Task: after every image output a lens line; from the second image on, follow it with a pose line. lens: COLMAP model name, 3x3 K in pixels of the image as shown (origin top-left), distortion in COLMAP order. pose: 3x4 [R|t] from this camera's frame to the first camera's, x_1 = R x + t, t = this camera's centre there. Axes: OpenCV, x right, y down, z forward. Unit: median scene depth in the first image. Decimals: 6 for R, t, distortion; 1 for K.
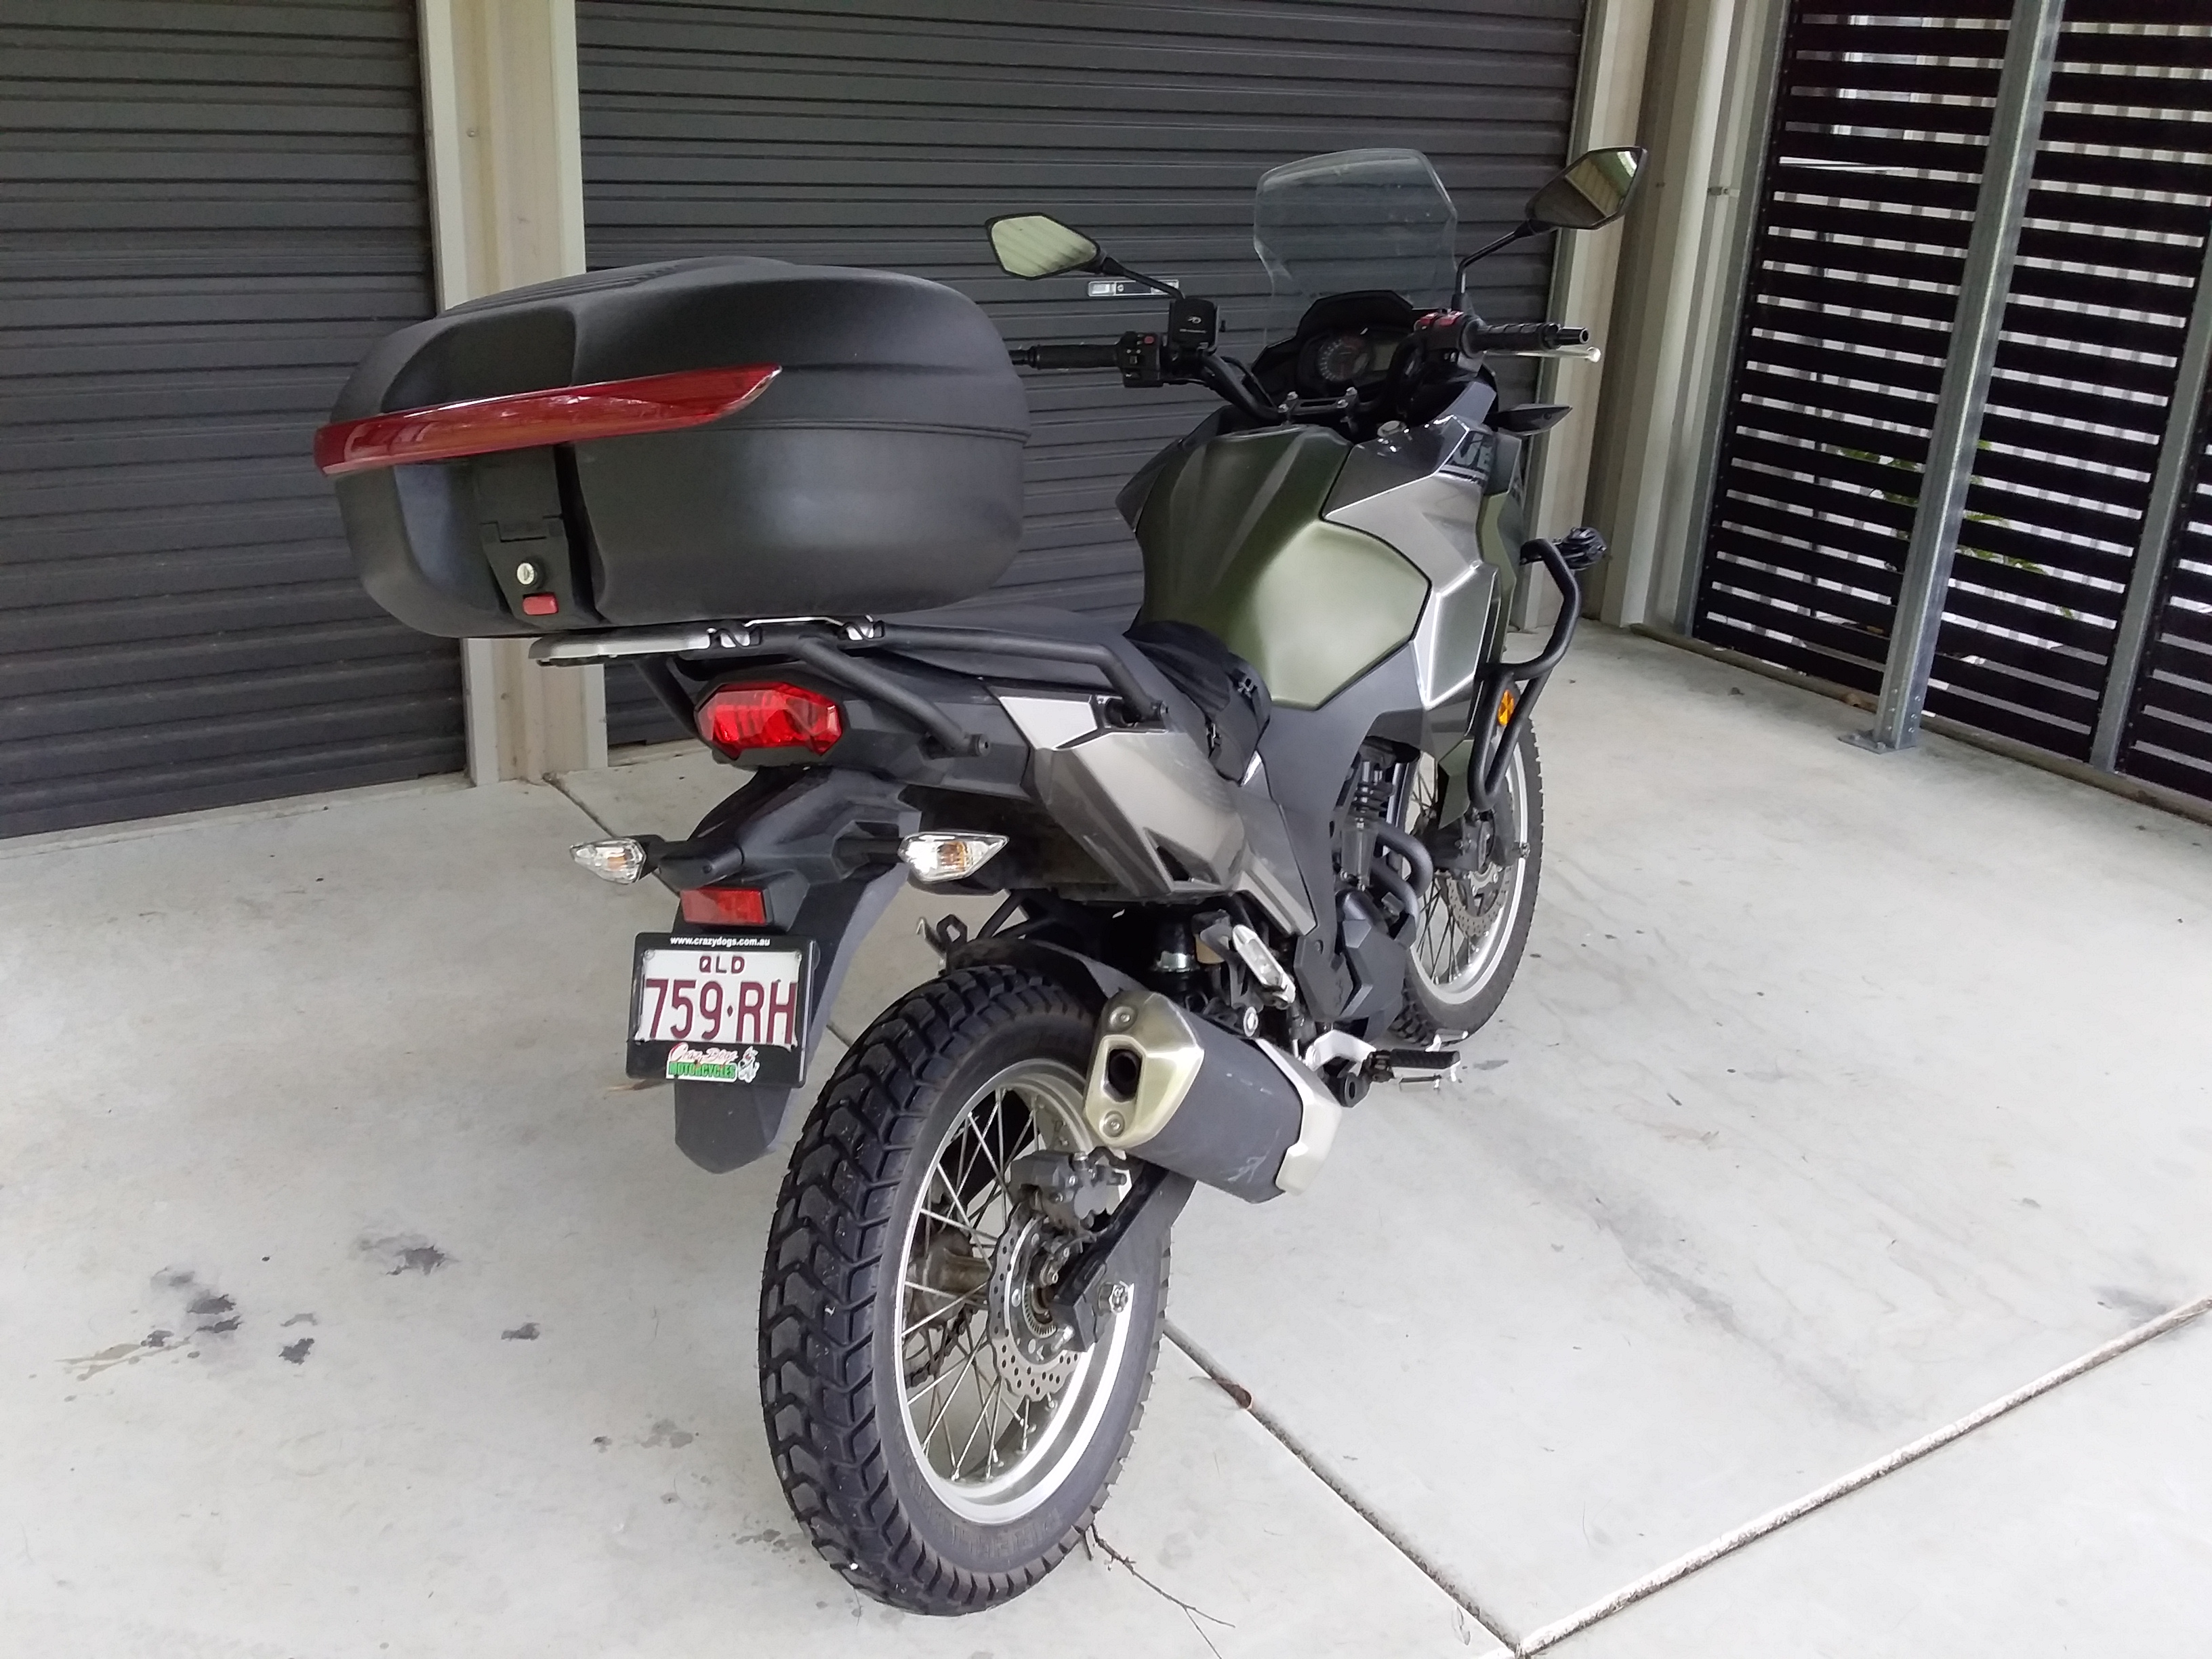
lens RADIAL K [[2040.5, 0, 1084.9], [0, 2040.5, 827.0], [0, 0, 1]] dist [0.093722, -0.188590]
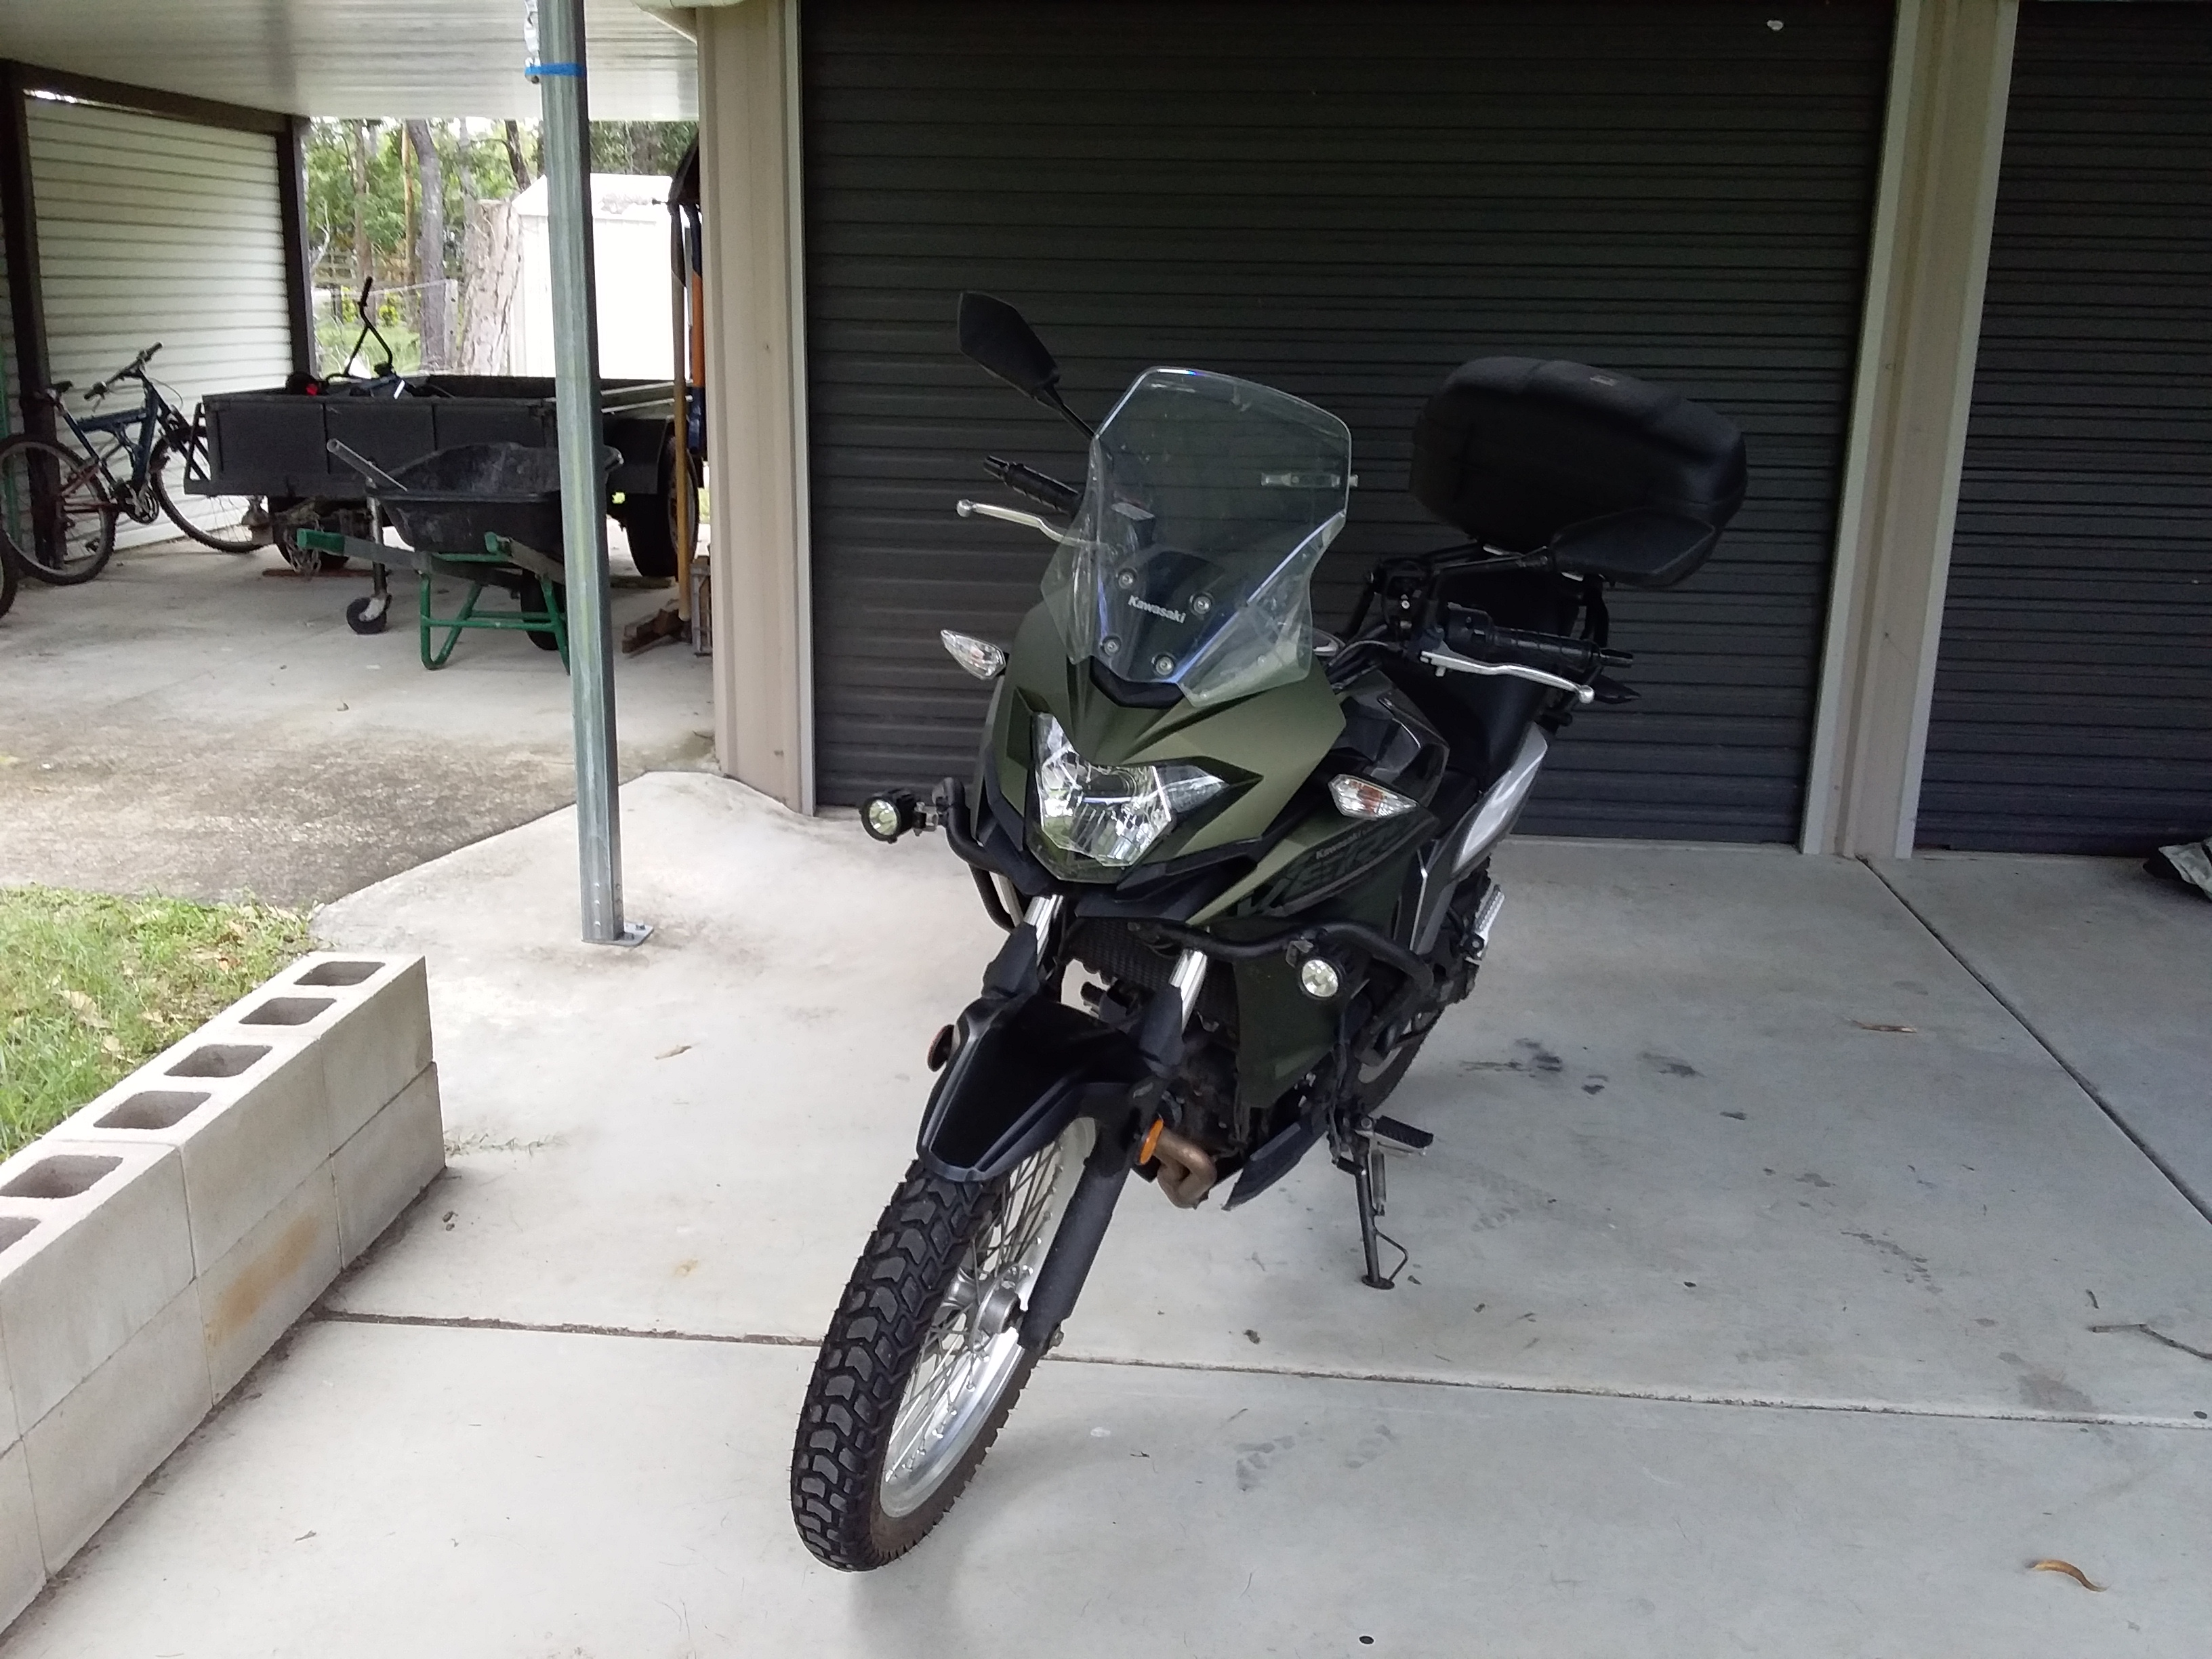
lens RADIAL K [[2040.5, 0, 1084.9], [0, 2040.5, 827.0], [0, 0, 1]] dist [0.093722, -0.188590]
pose [[0.776238, 0.127076, -0.617500, 0.233082], [-0.208762, 0.976027, -0.061569, 0.209288], [0.594872, 0.176702, 0.784158, -0.444885]]
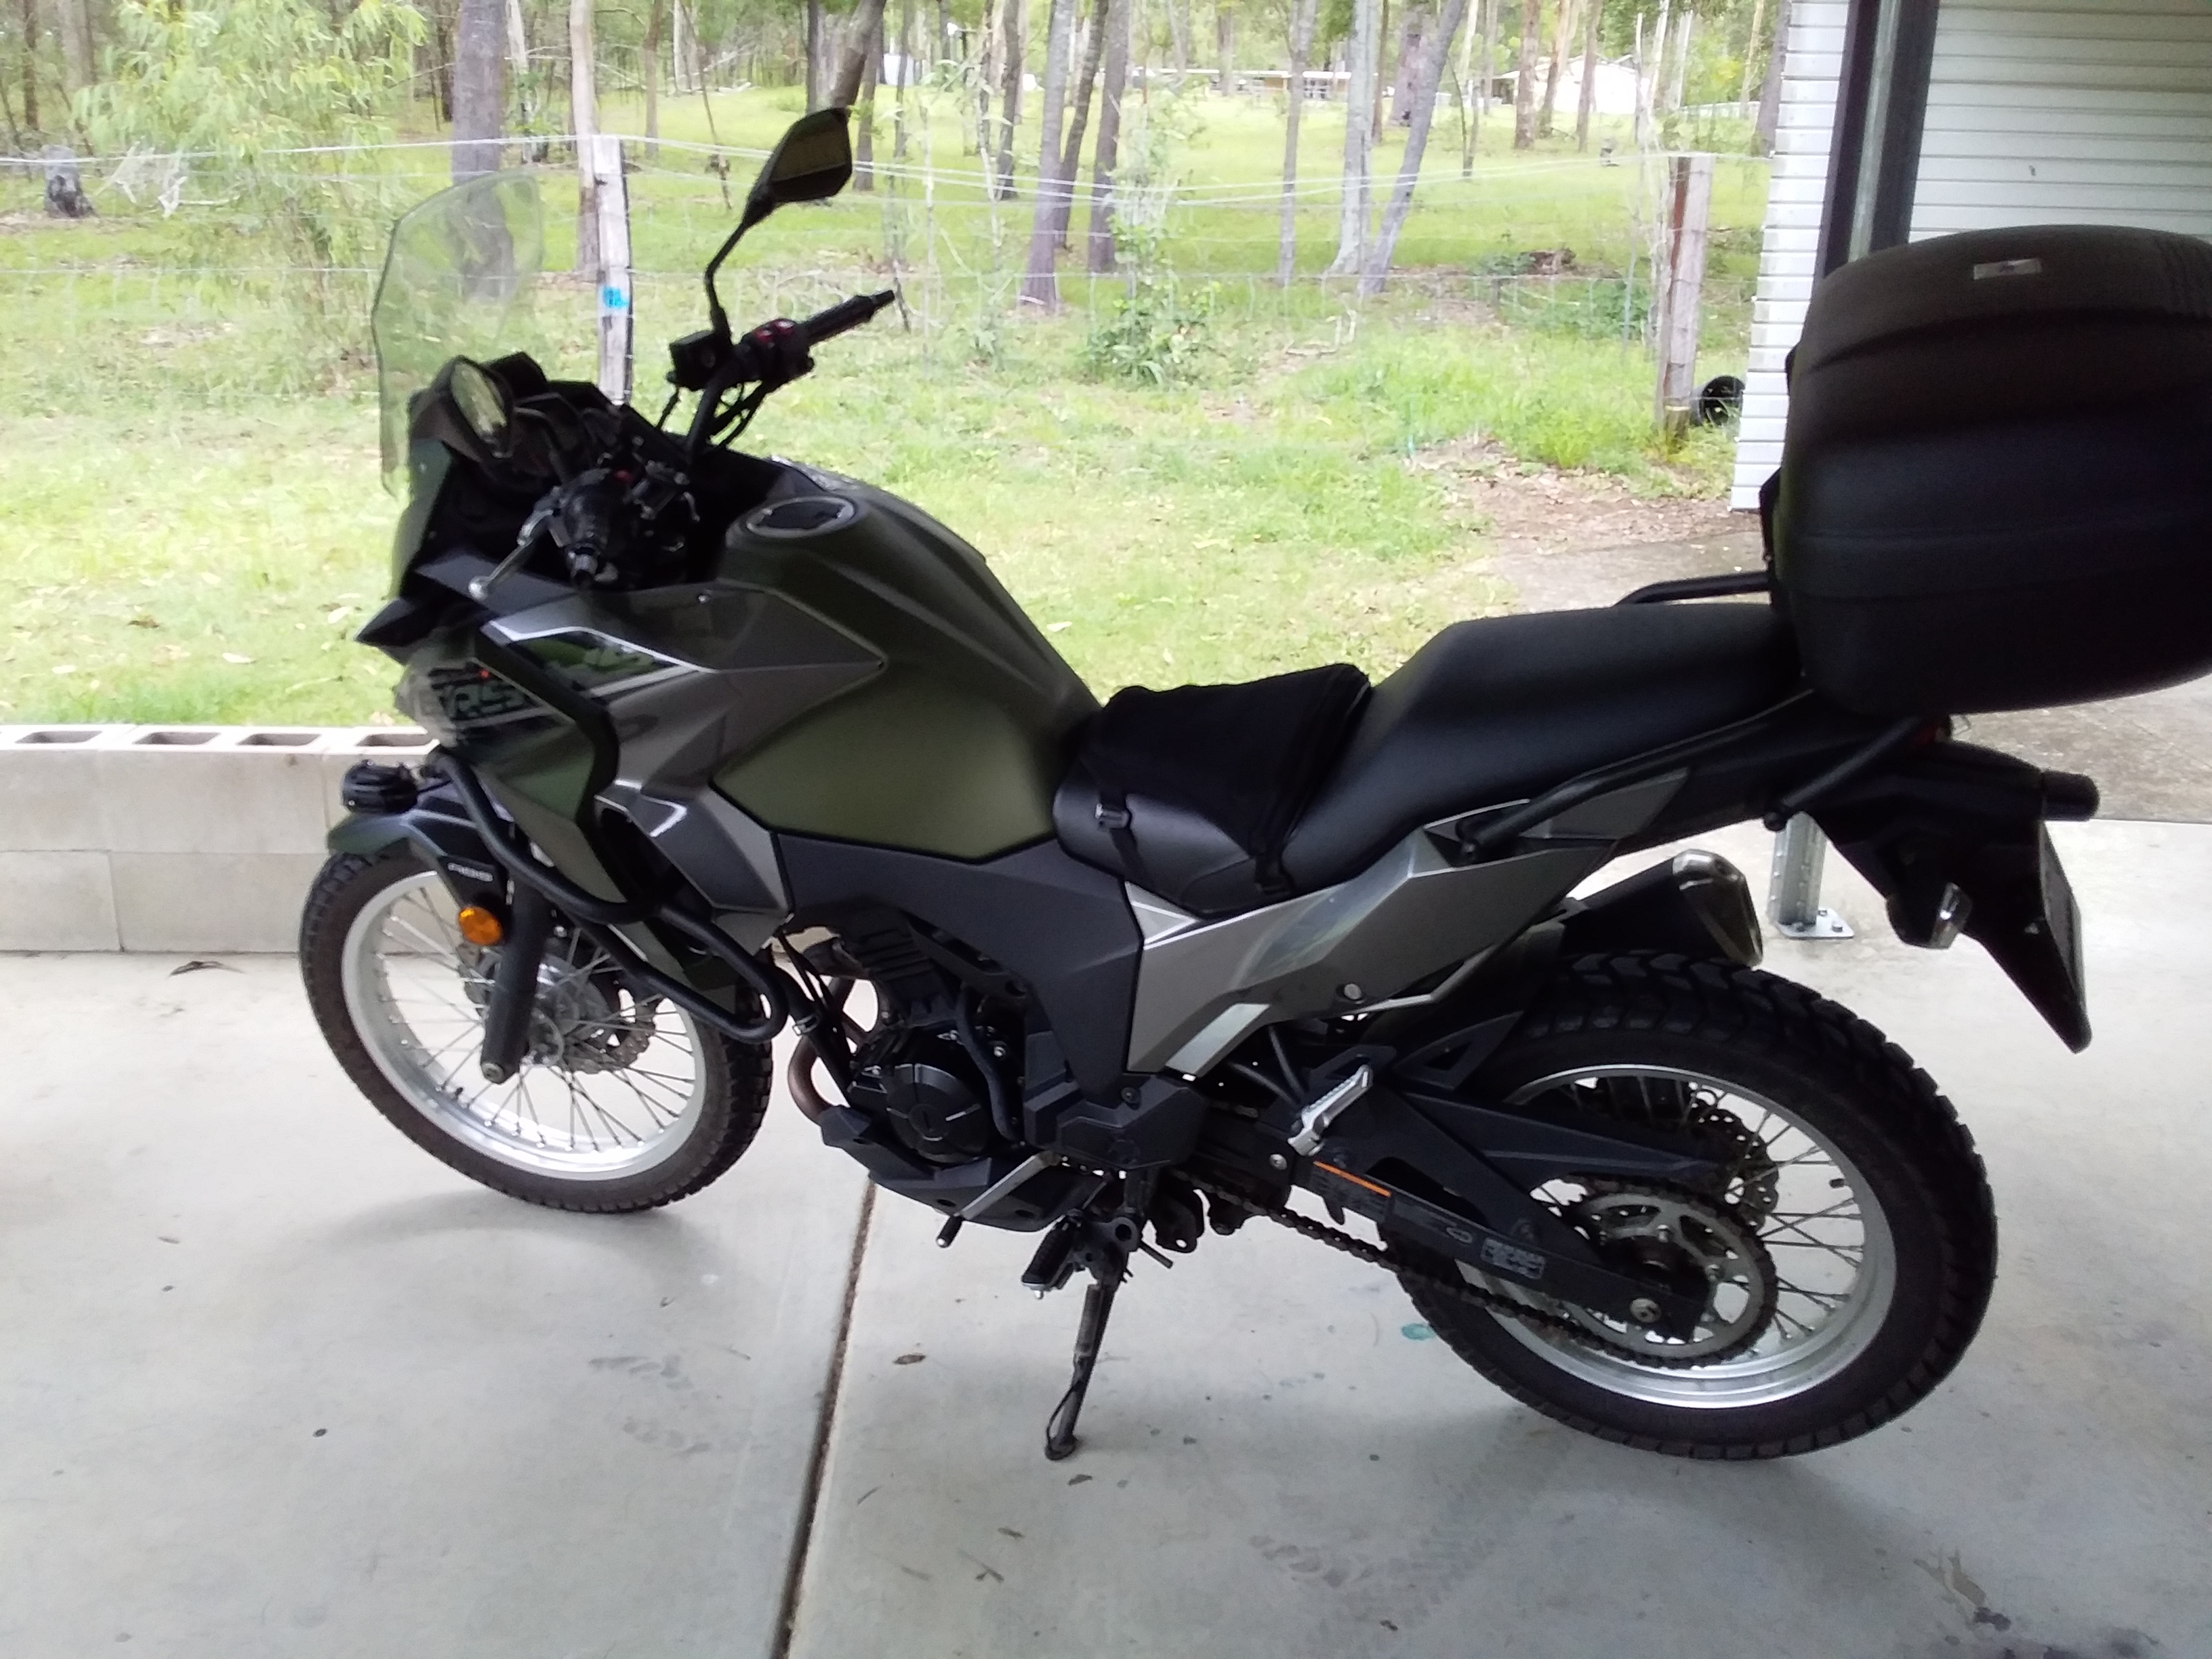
lens RADIAL K [[2040.5, 0, 1084.9], [0, 2040.5, 827.0], [0, 0, 1]] dist [0.093722, -0.188590]
pose [[-0.529667, 0.208351, -0.822218, 0.327075], [-0.343827, 0.833410, 0.432678, -0.227899], [0.775394, 0.511877, -0.369793, 0.766649]]
